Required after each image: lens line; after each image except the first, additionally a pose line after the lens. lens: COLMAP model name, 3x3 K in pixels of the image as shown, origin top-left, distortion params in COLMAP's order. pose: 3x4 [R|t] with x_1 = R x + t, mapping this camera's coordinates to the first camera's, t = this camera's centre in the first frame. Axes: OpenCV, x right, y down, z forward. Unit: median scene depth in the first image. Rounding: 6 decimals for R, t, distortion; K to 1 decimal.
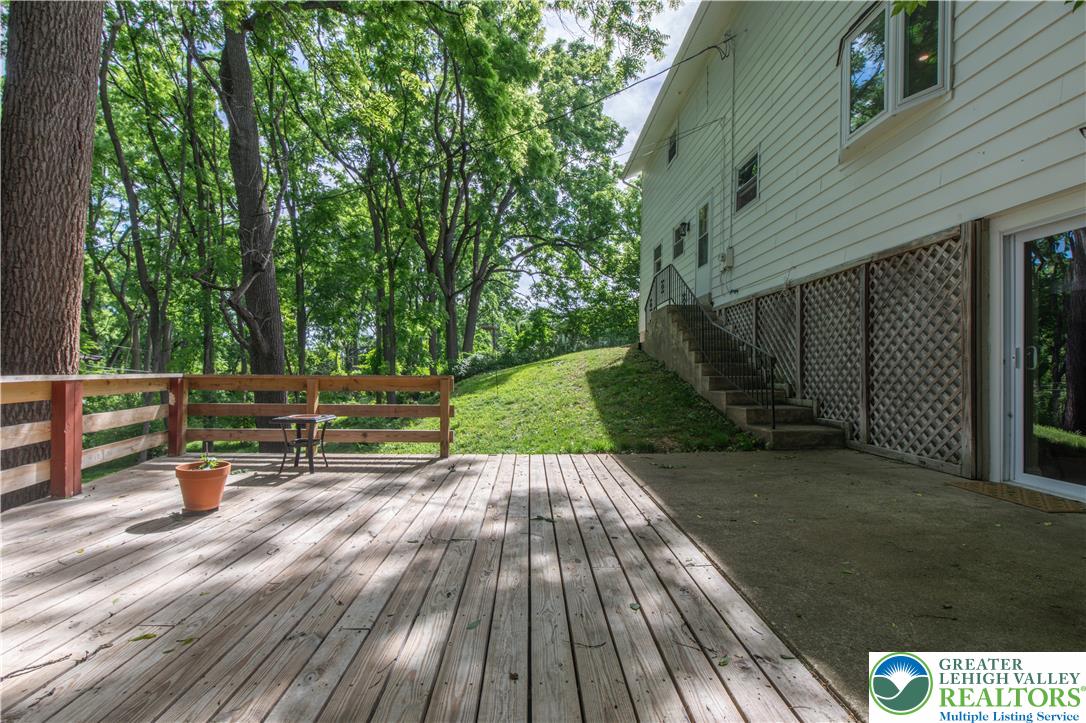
lens RADIAL K [[475.4, 0, 525.6], [0, 475.4, 377.2], [0, 0, 1]] dist [0.002291, 0.000656]
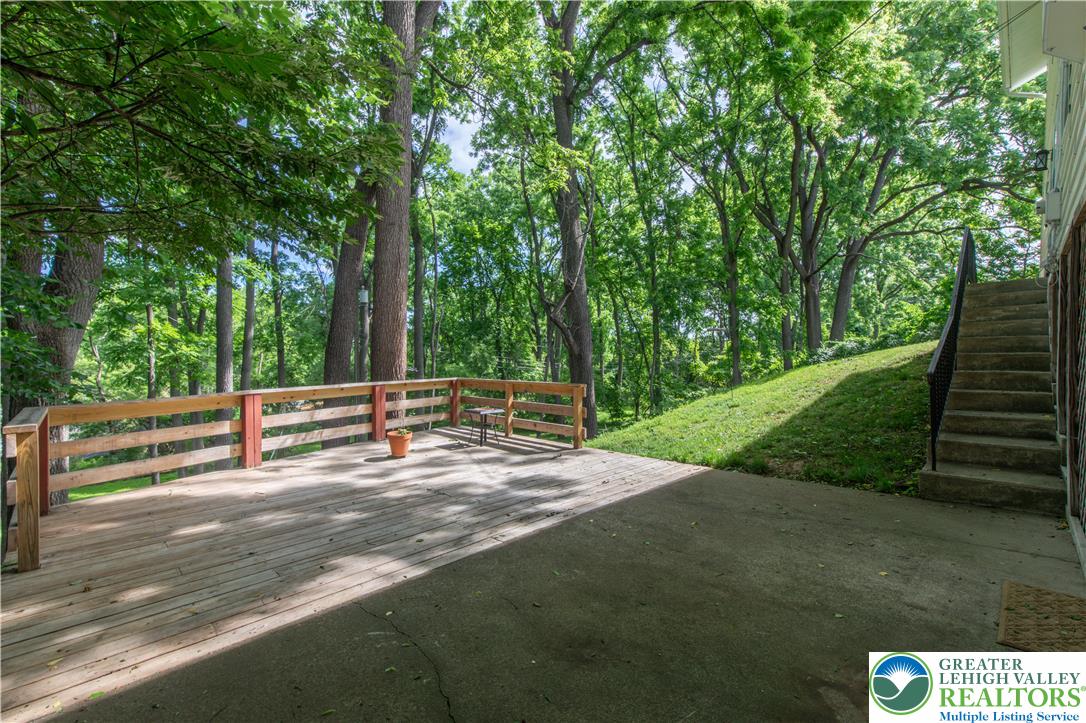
lens RADIAL K [[475.4, 0, 528.3], [0, 475.4, 366.9], [0, 0, 1]] dist [0.002291, 0.000656]
pose [[0.682511, 0.006964, -0.730842, 0.936319], [-0.000202, 0.999956, 0.009339, -0.085184], [0.730875, -0.006227, 0.682482, 0.065056]]
